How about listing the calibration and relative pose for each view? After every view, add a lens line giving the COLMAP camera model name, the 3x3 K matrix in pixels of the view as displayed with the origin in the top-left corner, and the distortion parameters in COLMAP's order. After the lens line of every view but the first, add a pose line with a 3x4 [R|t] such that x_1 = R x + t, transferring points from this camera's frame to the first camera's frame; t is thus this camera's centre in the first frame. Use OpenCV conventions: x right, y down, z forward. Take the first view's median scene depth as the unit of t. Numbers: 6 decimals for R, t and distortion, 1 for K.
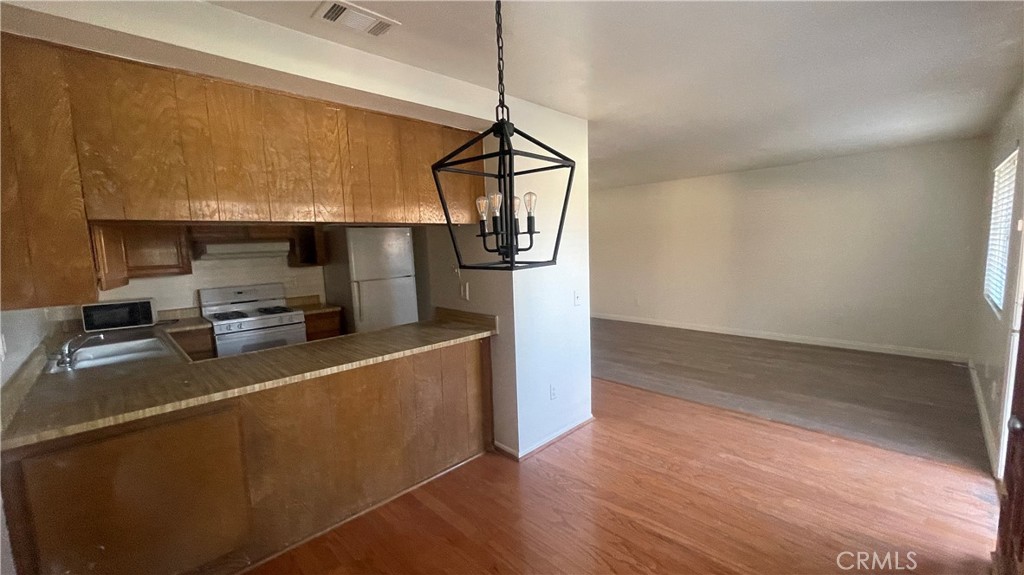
lens RADIAL K [[416.5, 0, 507.6], [0, 416.5, 291.8], [0, 0, 1]] dist [-0.001014, 0.005088]
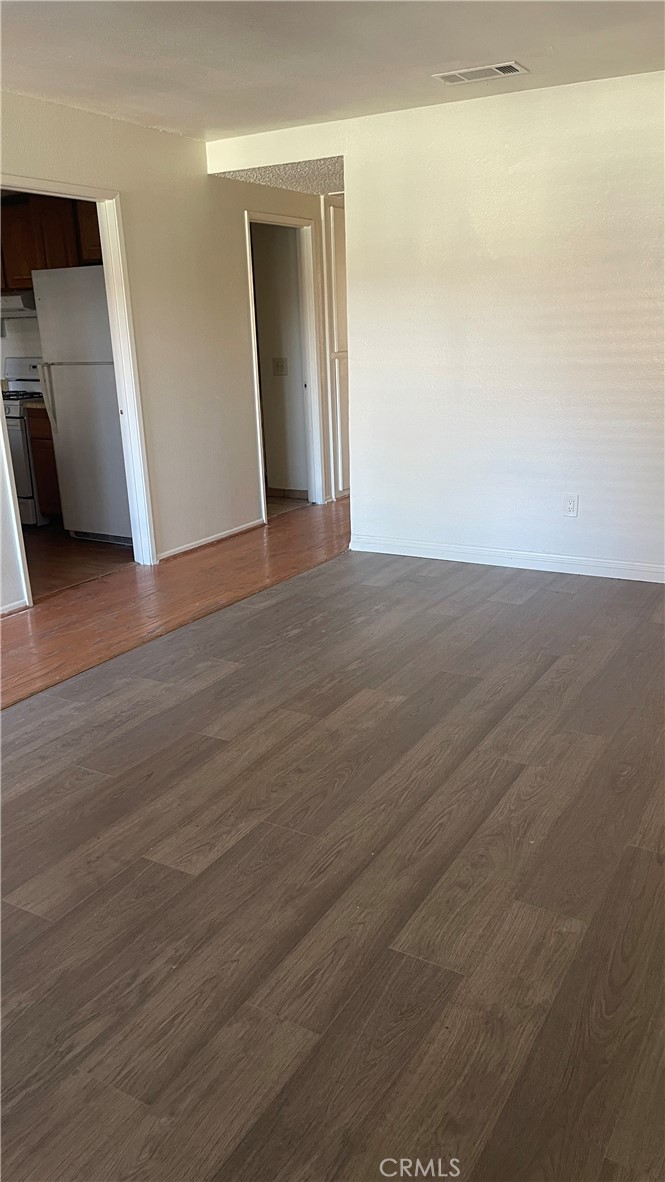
lens RADIAL K [[903.2, 0, 326.5], [0, 903.2, 593.5], [0, 0, 1]] dist [0.075109, -0.002738]
pose [[0.255589, 0.310682, -0.915506, 1.476160], [-0.081108, 0.950511, 0.299917, -0.192938], [0.963377, -0.002400, 0.268139, 1.429509]]
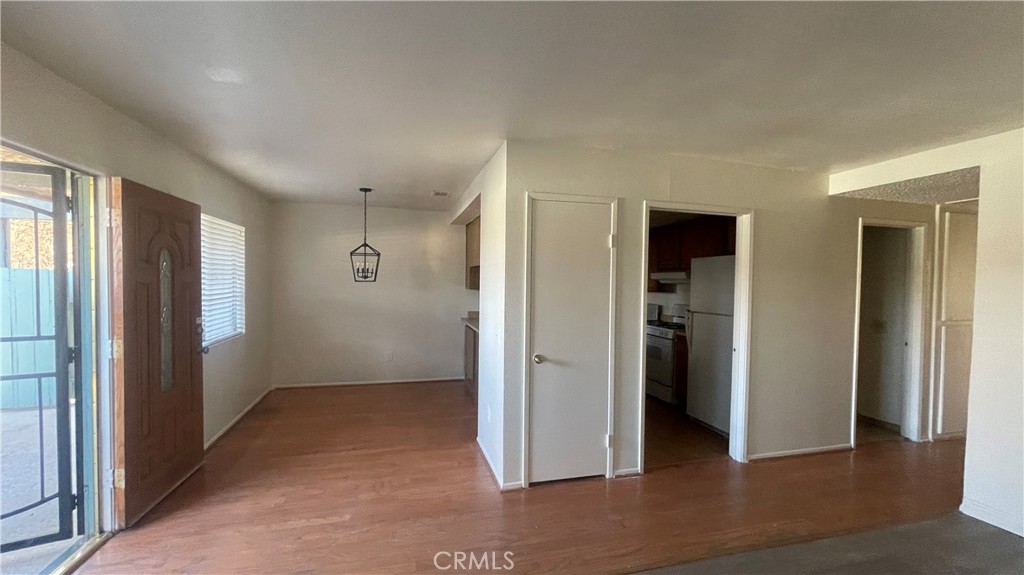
lens RADIAL K [[416.5, 0, 507.6], [0, 416.5, 291.8], [0, 0, 1]] dist [-0.001014, 0.005088]
pose [[-0.486190, 0.056674, -0.872013, 0.995666], [-0.090730, 0.989227, 0.114879, -0.200866], [0.869130, 0.134971, -0.475810, 1.498380]]
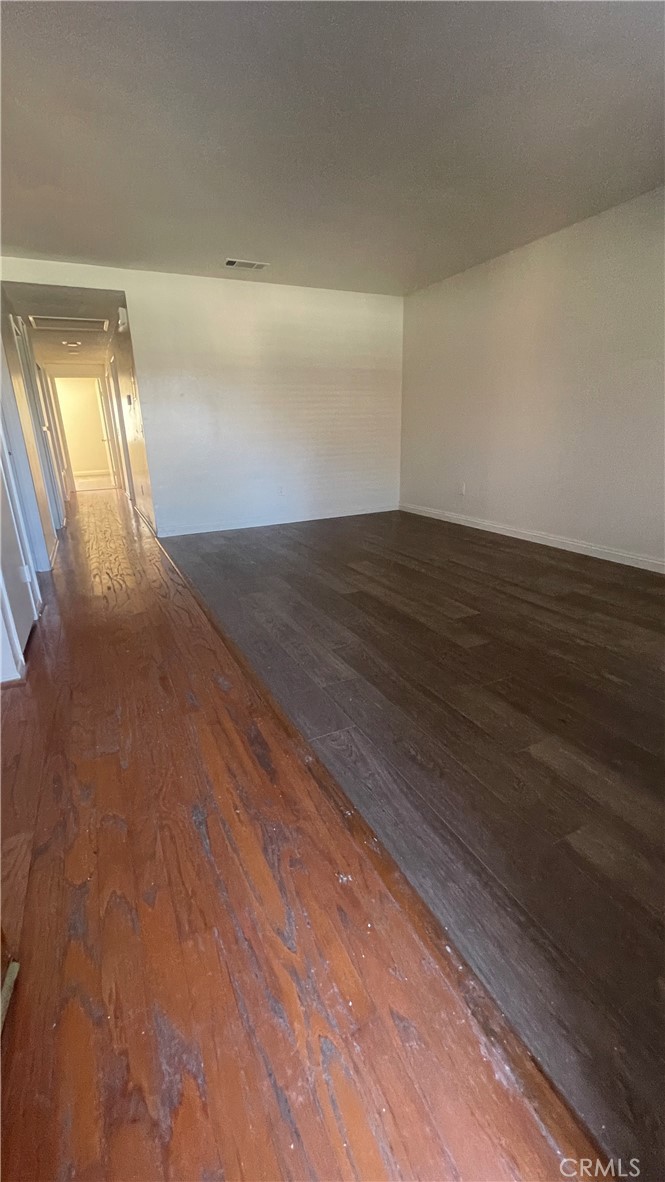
lens RADIAL K [[480.7, 0, 329.0], [0, 480.7, 587.0], [0, 0, 1]] dist [-0.001014, 0.005088]
pose [[0.949771, 0.108146, -0.293666, 0.814887], [-0.042765, 0.974440, 0.220539, 0.045657], [0.310010, -0.196902, 0.930120, 0.654205]]
